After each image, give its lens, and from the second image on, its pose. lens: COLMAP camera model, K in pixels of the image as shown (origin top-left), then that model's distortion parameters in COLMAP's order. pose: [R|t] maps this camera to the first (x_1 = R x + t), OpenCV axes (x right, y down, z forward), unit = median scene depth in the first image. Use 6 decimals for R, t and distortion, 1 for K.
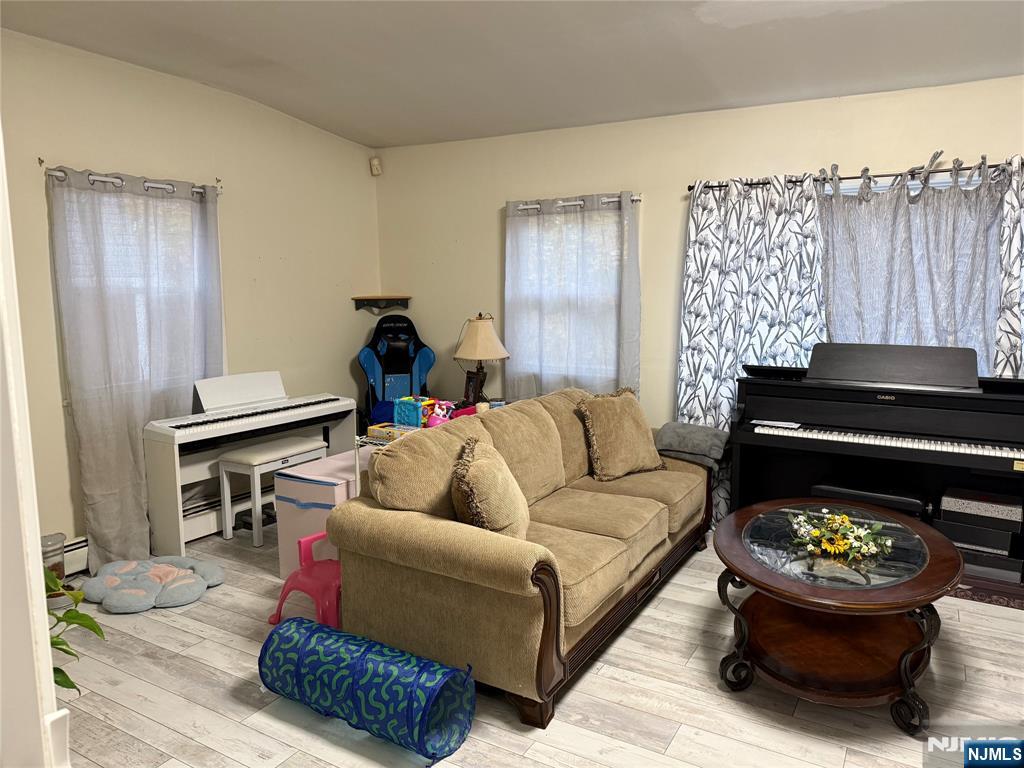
lens RADIAL K [[726.2, 0, 512.0], [0, 726.2, 384.0], [0, 0, 1]] dist [0.037986, 0.002528]
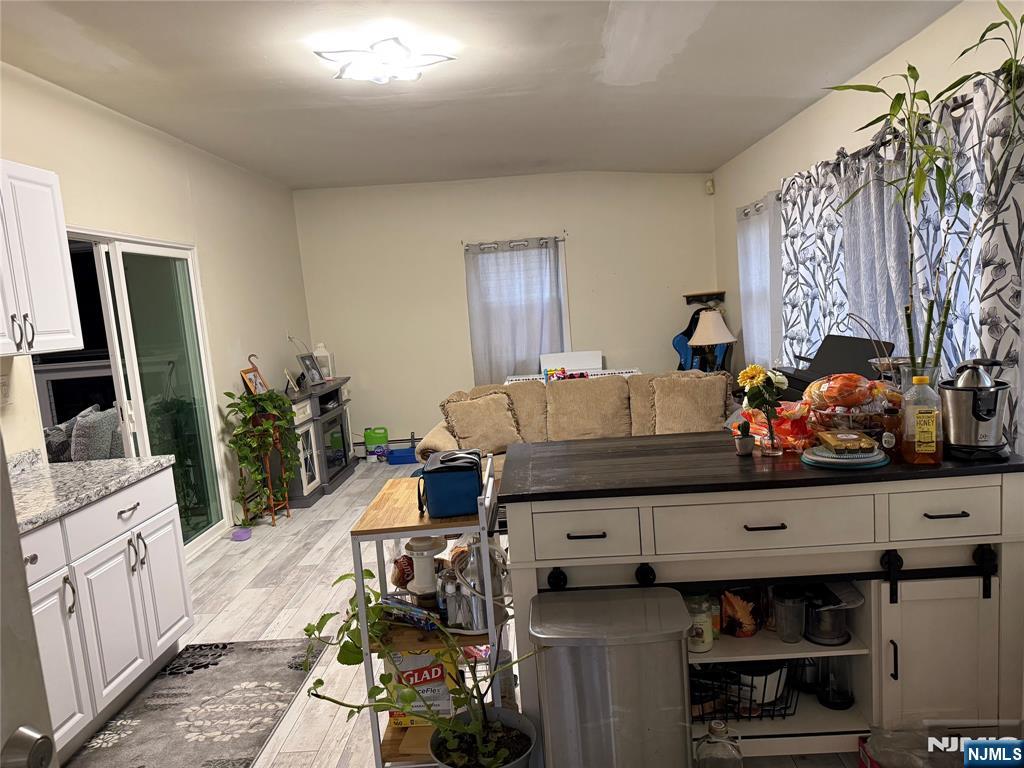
lens RADIAL K [[721.7, 0, 507.8], [0, 721.7, 383.3], [0, 0, 1]] dist [0.091629, -0.128218]
pose [[0.470737, 0.066466, -0.879767, 1.006257], [-0.040211, 0.997738, 0.053863, -0.024656], [0.881357, 0.010021, 0.472345, 0.152160]]
